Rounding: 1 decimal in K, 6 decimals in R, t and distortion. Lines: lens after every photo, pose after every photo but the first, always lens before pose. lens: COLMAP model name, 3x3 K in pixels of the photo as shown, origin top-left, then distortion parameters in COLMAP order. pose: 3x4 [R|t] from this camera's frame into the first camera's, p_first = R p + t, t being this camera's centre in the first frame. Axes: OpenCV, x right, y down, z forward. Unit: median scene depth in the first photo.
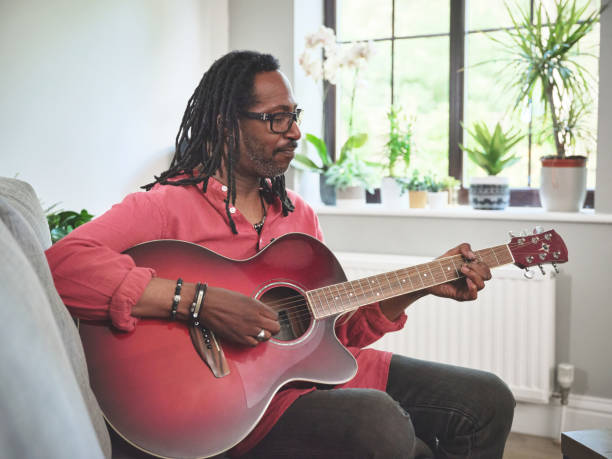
lens RADIAL K [[879.2, 0, 306.0], [0, 879.2, 229.5], [0, 0, 1]] dist [-0.012087, -0.023068]
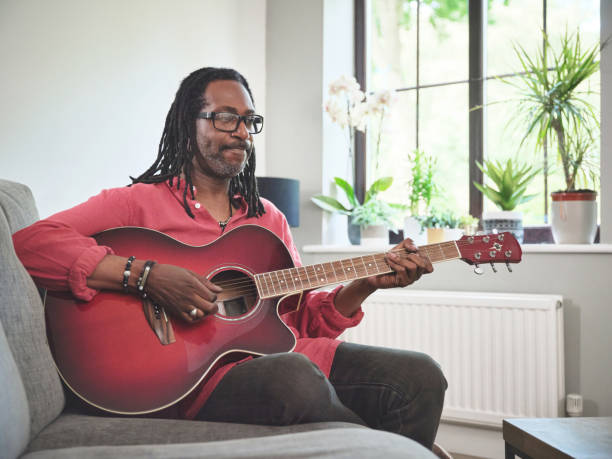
lens RADIAL K [[879.2, 0, 306.0], [0, 879.2, 229.5], [0, 0, 1]] dist [-0.012087, -0.023068]
pose [[0.992628, 0.001316, -0.121196, 0.109424], [-0.013548, 0.994879, -0.100162, 0.068456], [0.120444, 0.101065, 0.987562, -0.042255]]
